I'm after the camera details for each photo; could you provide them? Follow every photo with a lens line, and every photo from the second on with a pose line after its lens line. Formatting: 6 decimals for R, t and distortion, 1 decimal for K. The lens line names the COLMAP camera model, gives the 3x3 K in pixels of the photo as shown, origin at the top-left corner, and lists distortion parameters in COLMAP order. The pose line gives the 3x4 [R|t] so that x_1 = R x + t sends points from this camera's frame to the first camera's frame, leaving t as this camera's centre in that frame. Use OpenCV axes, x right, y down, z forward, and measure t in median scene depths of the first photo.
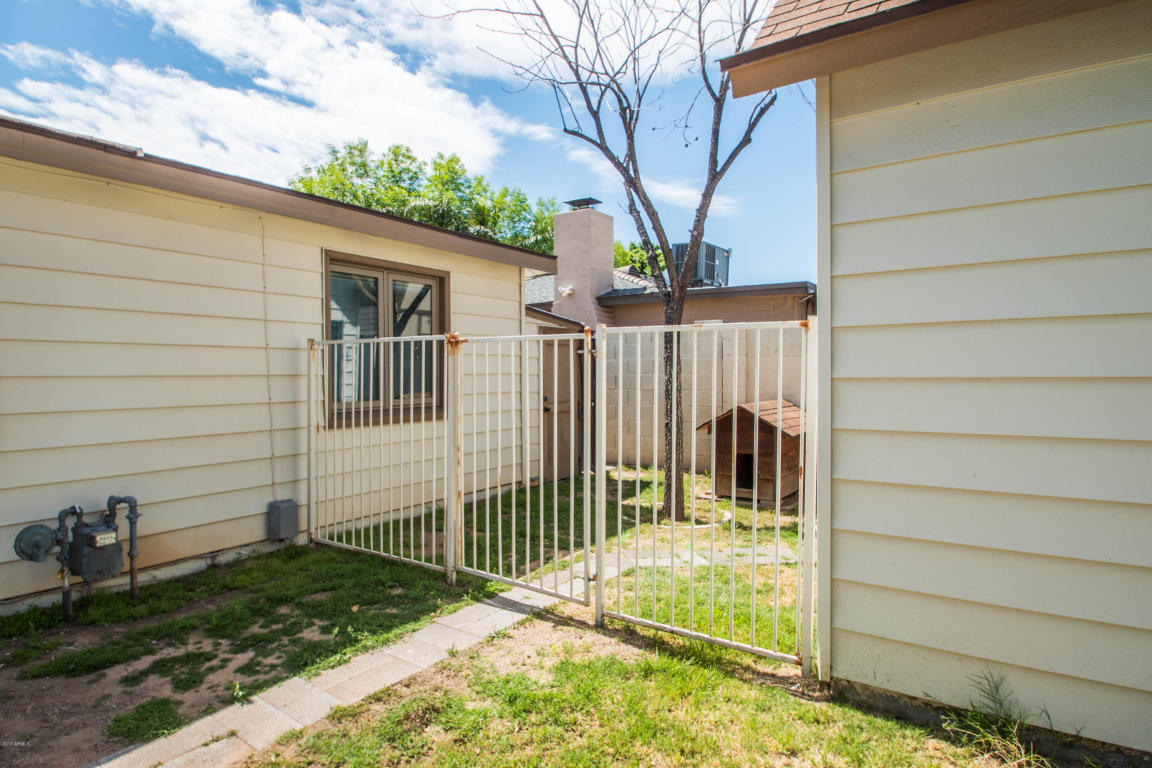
lens RADIAL K [[651.7, 0, 576.0], [0, 651.7, 384.0], [0, 0, 1]] dist [0.001610, -0.026586]
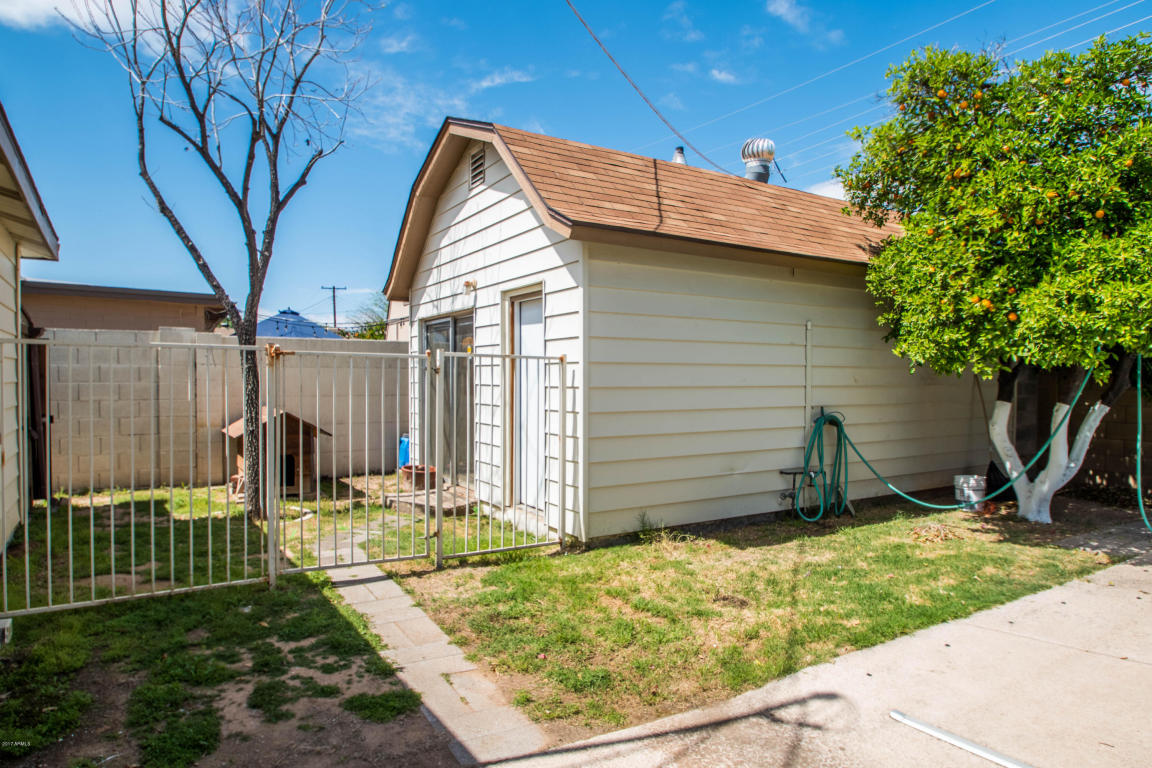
lens RADIAL K [[651.7, 0, 576.0], [0, 651.7, 384.0], [0, 0, 1]] dist [0.001610, -0.026586]
pose [[0.404660, -0.005137, 0.914453, -1.222432], [0.017477, 0.999845, -0.002117, -0.008216], [-0.914300, 0.016838, 0.404687, 0.199934]]
